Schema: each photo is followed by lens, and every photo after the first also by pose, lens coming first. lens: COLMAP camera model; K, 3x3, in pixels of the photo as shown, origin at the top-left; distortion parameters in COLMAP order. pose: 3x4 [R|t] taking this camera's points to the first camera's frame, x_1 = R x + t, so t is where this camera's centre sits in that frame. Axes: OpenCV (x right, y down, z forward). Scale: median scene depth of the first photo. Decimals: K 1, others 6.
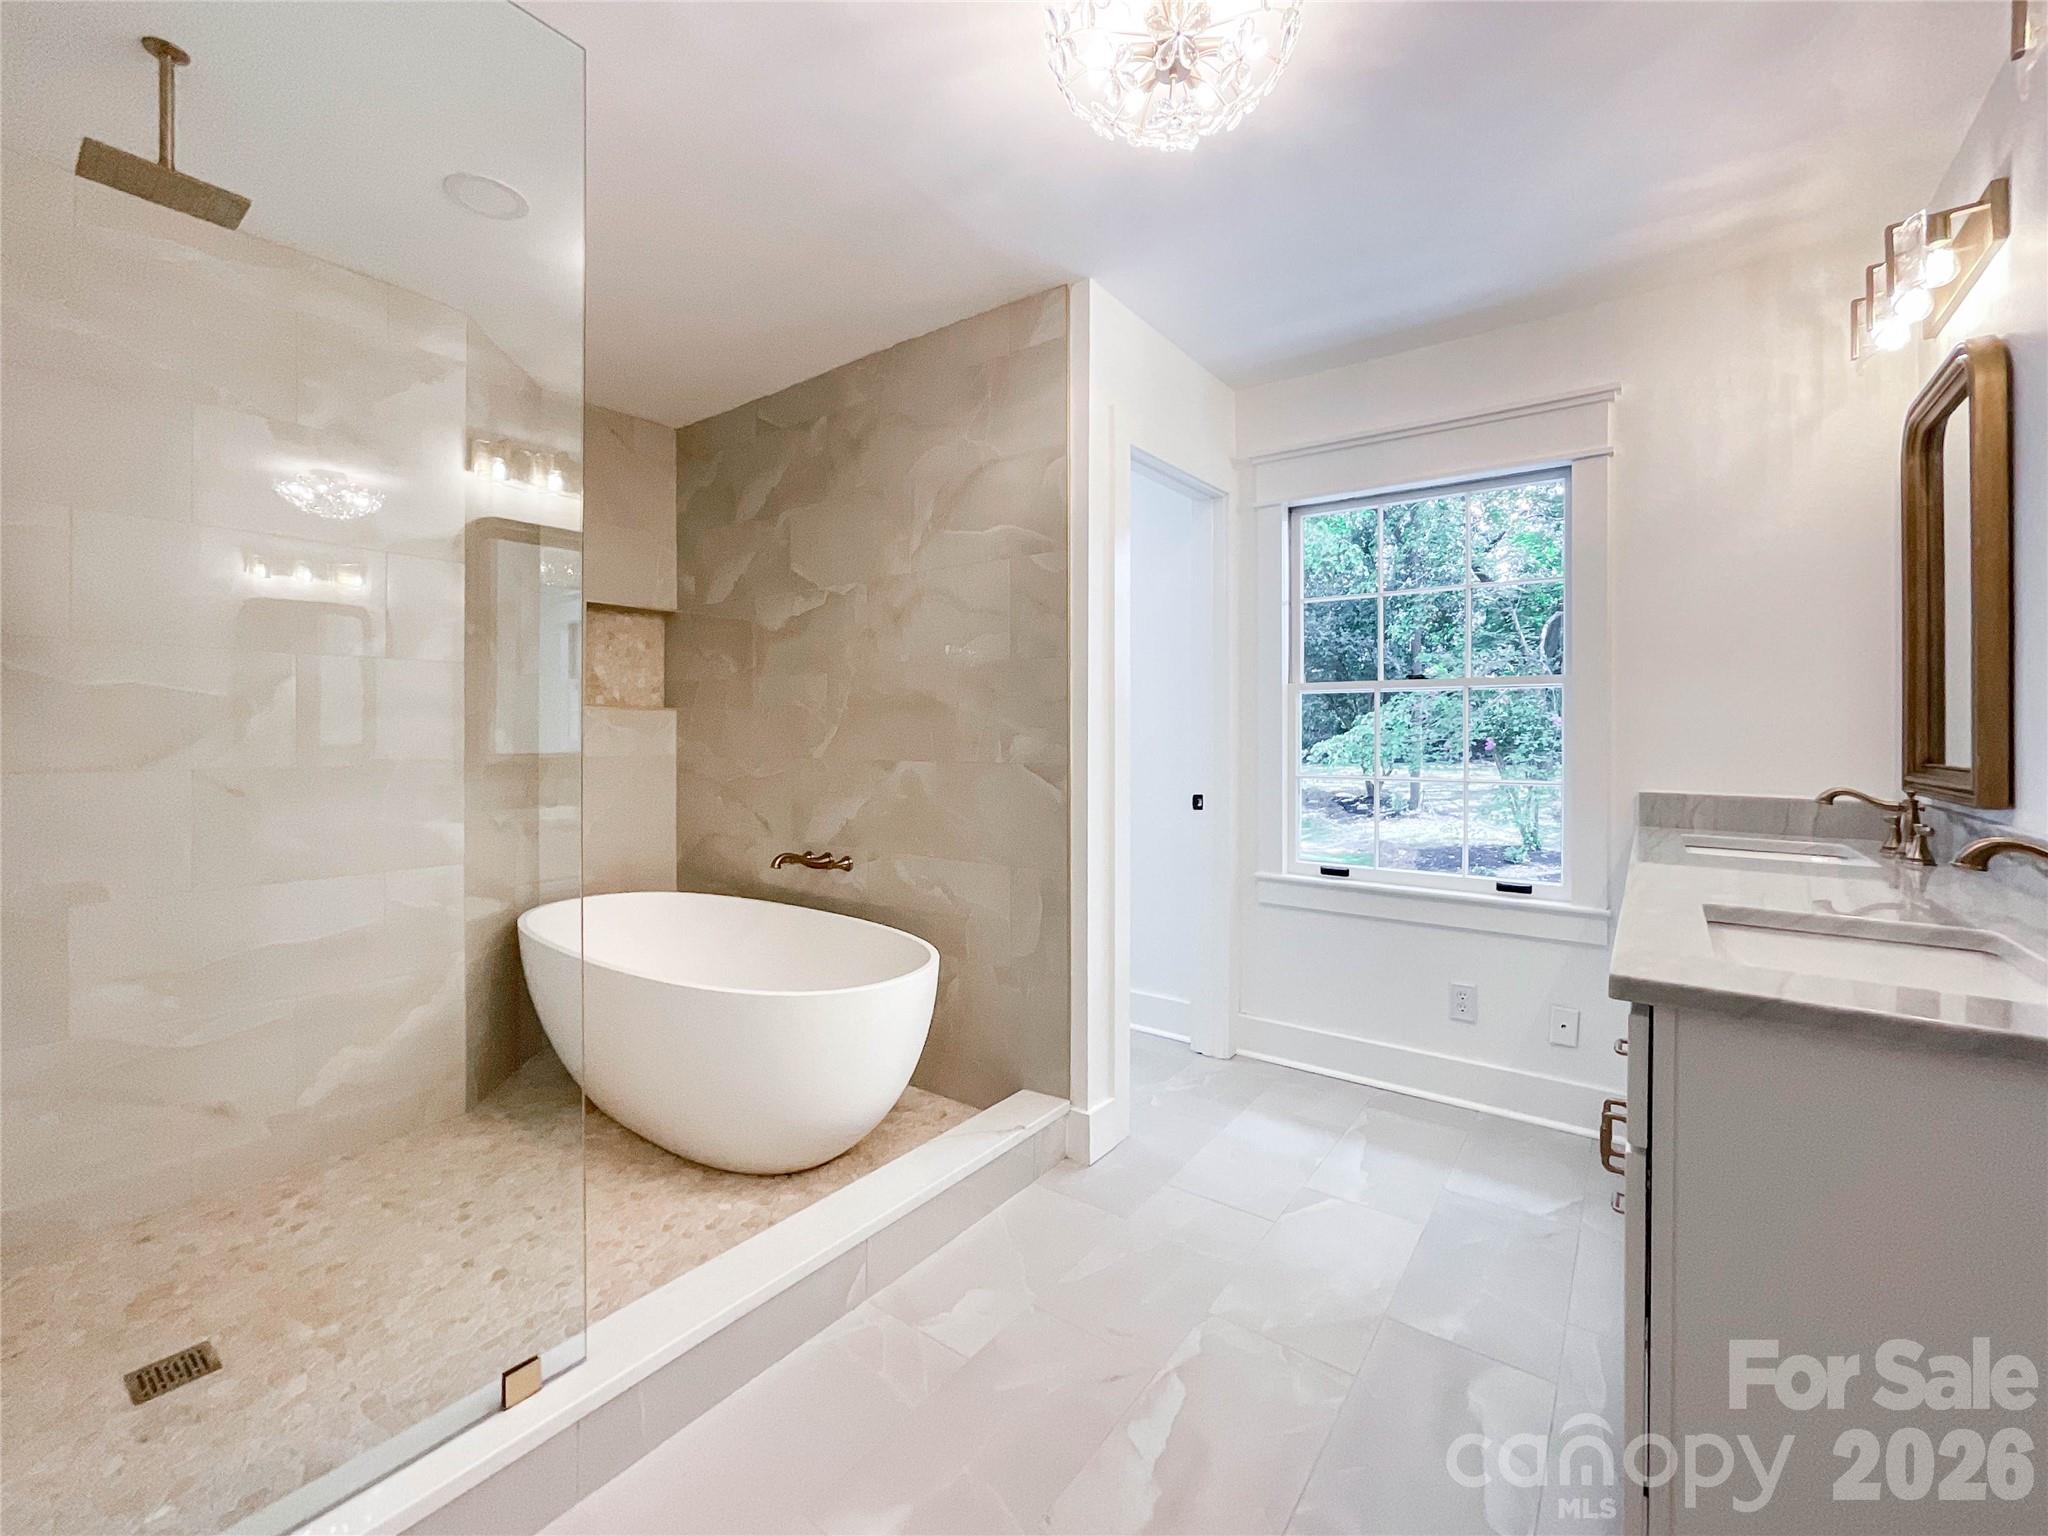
lens RADIAL K [[853.7, 0, 1014.7], [0, 853.7, 727.9], [0, 0, 1]] dist [-0.022656, 0.011690]
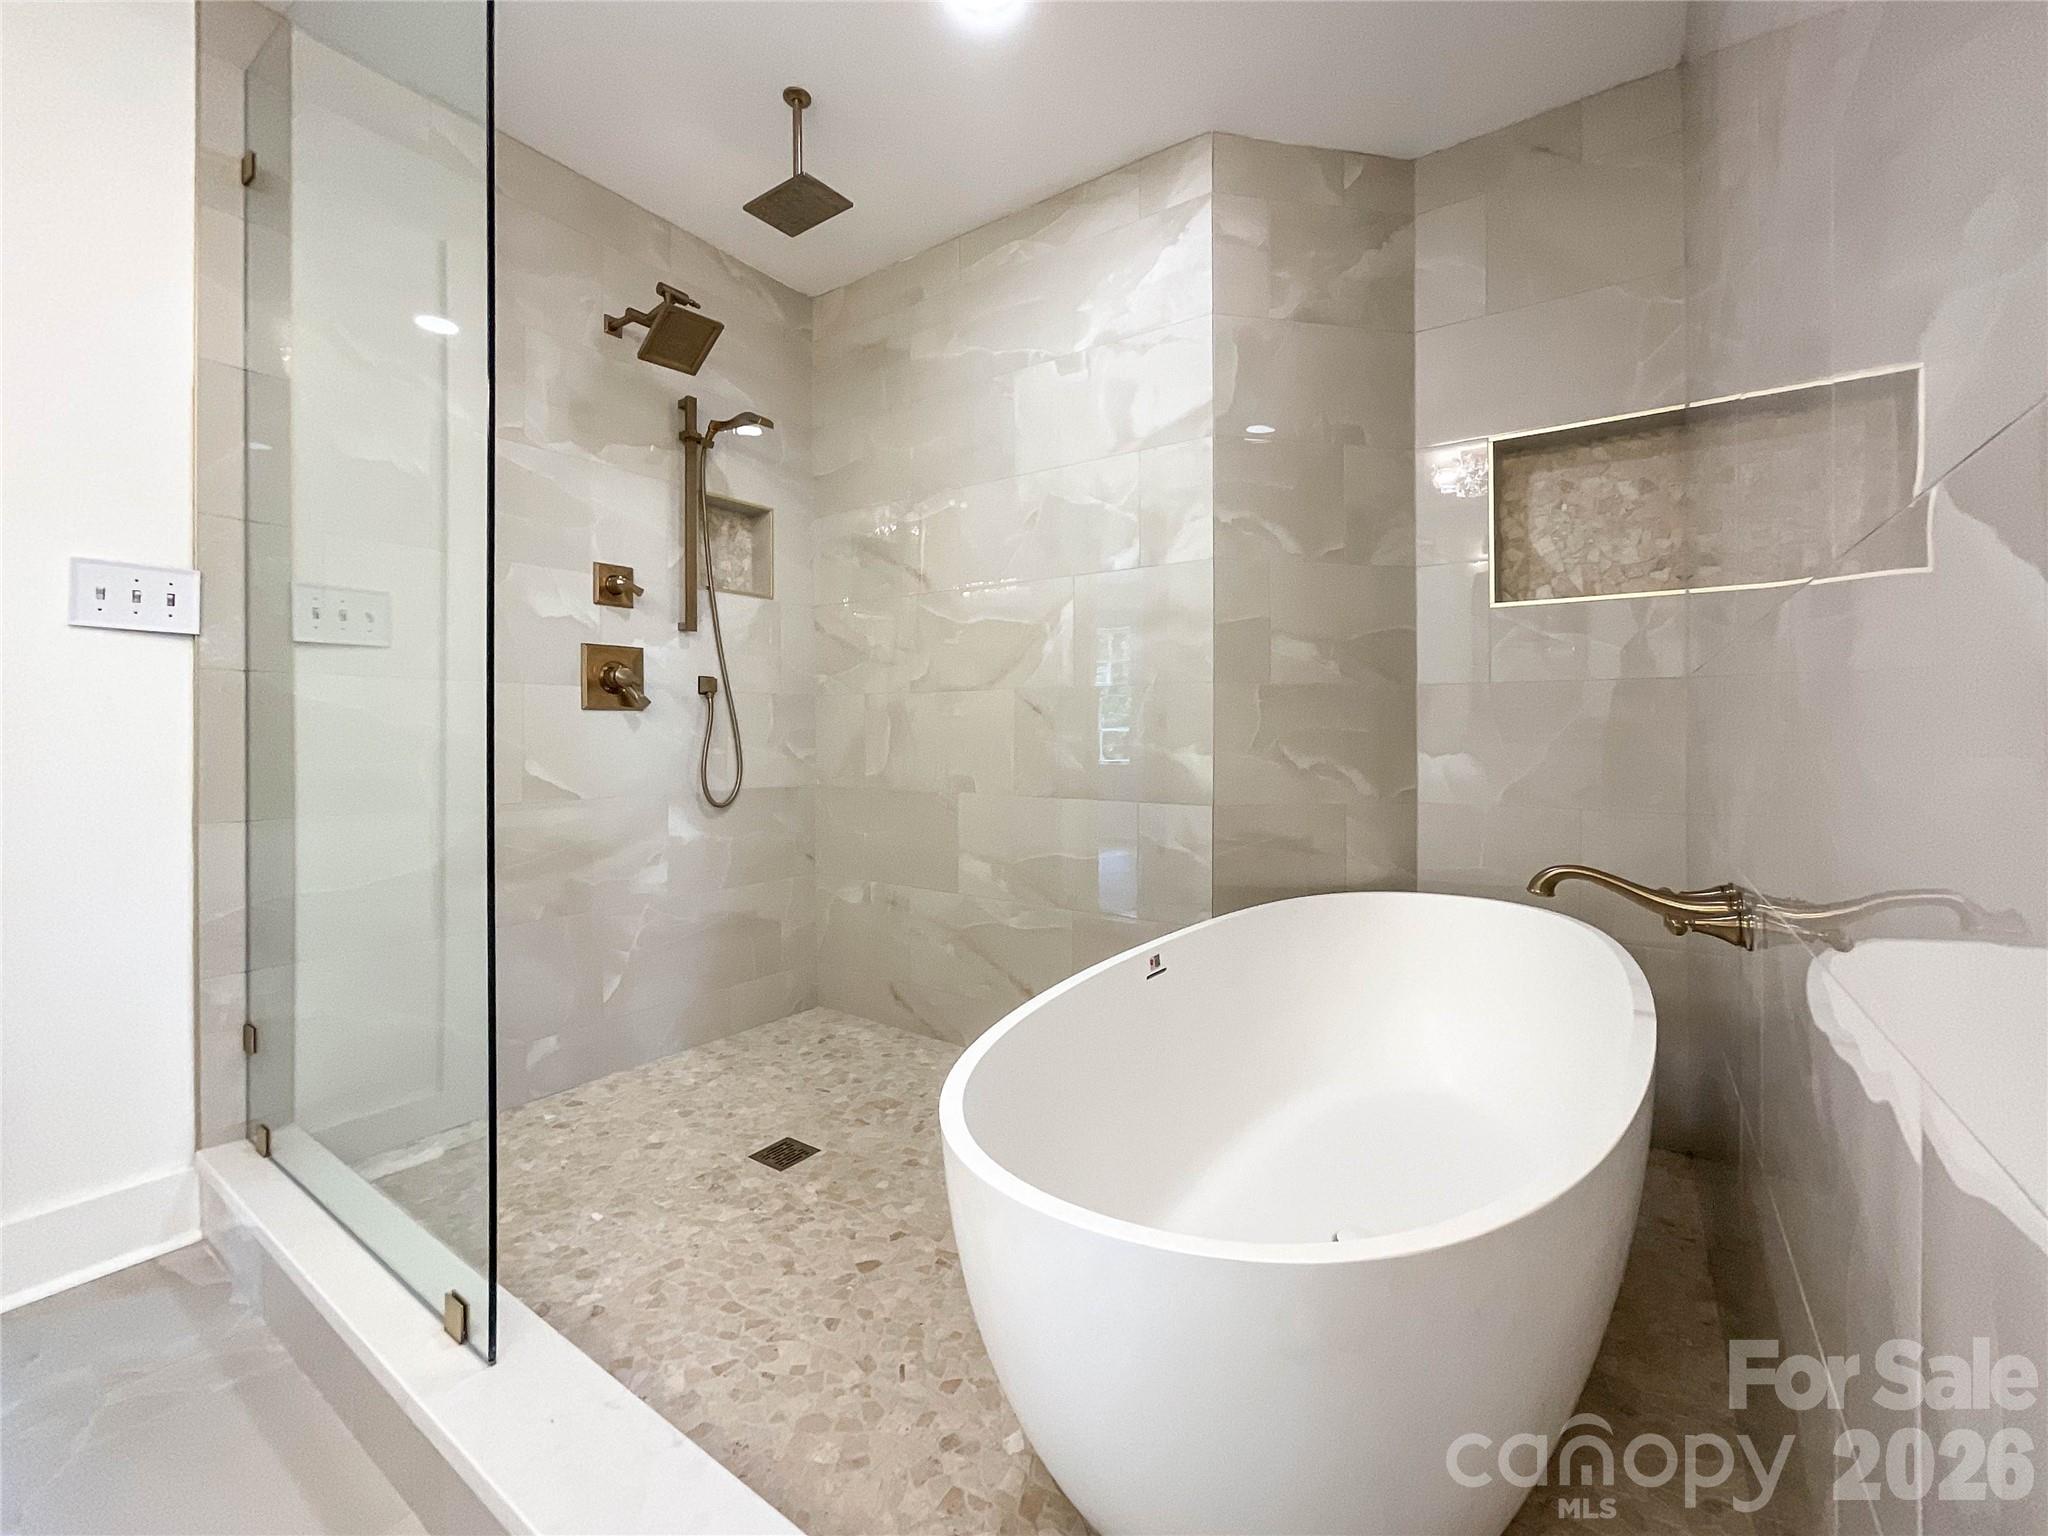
lens RADIAL K [[853.7, 0, 1014.7], [0, 853.7, 727.9], [0, 0, 1]] dist [-0.022656, 0.011690]
pose [[0.040350, -0.006423, -0.999165, 0.156401], [0.006213, 0.999962, -0.006178, 0.088851], [0.999166, -0.005958, 0.040388, 0.771114]]
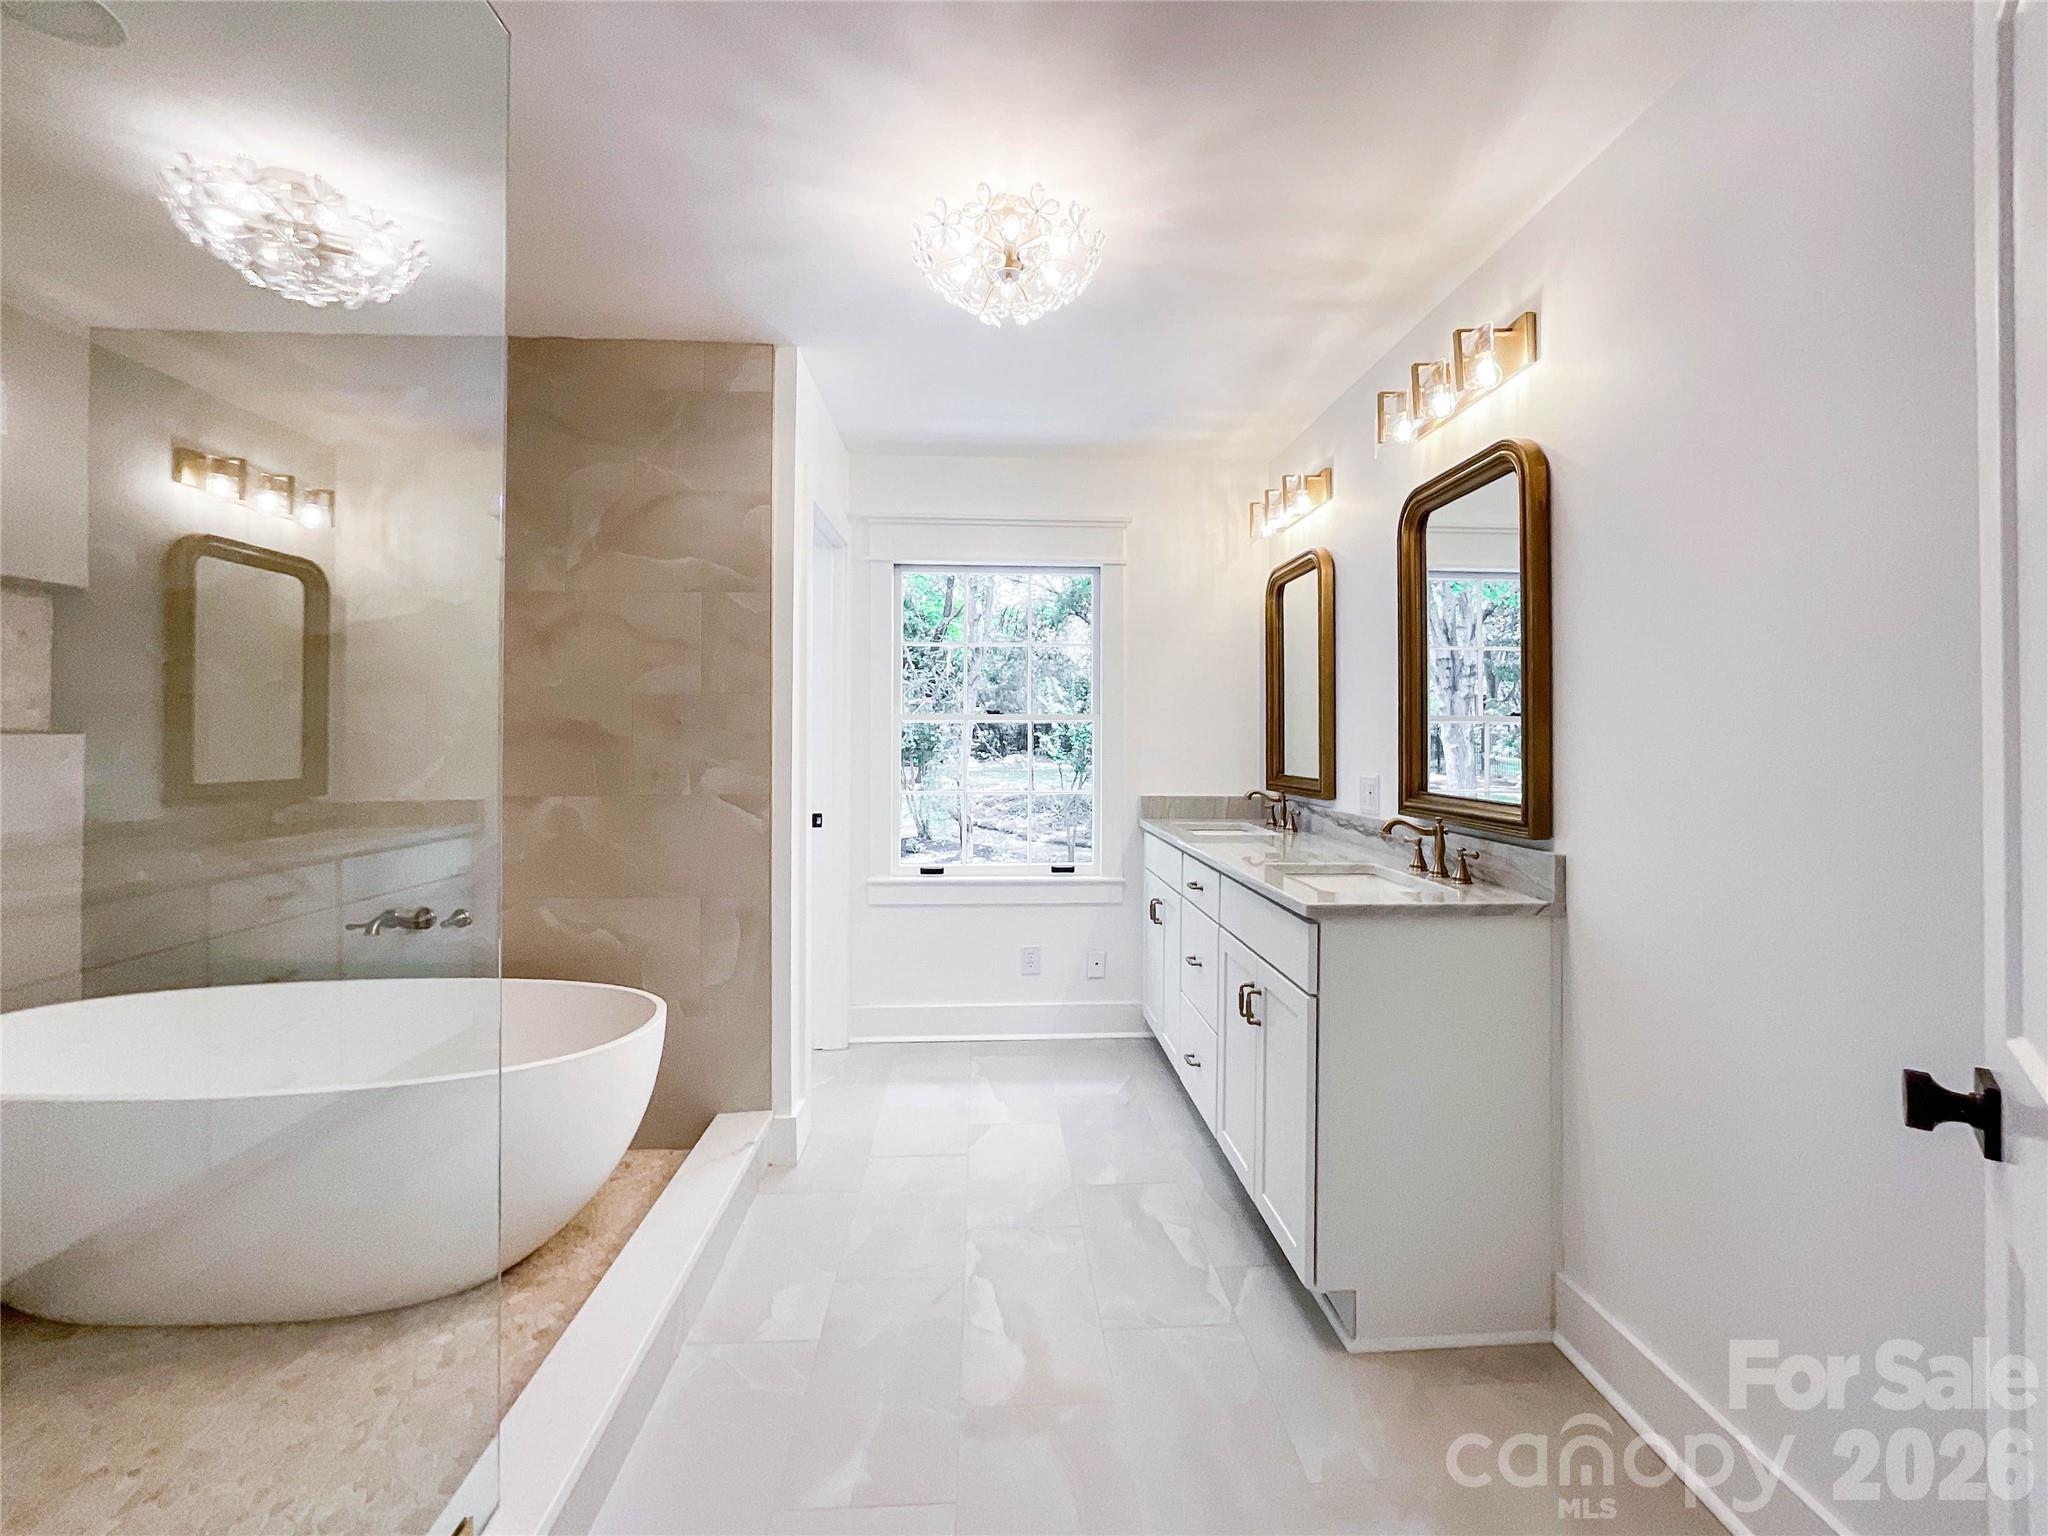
lens RADIAL K [[853.7, 0, 1014.7], [0, 853.7, 727.9], [0, 0, 1]] dist [-0.022656, 0.011690]
pose [[0.772450, 0.004634, 0.635059, -0.346593], [-0.000507, 0.999978, -0.006680, -0.029977], [-0.635075, 0.004838, 0.772435, -0.012189]]
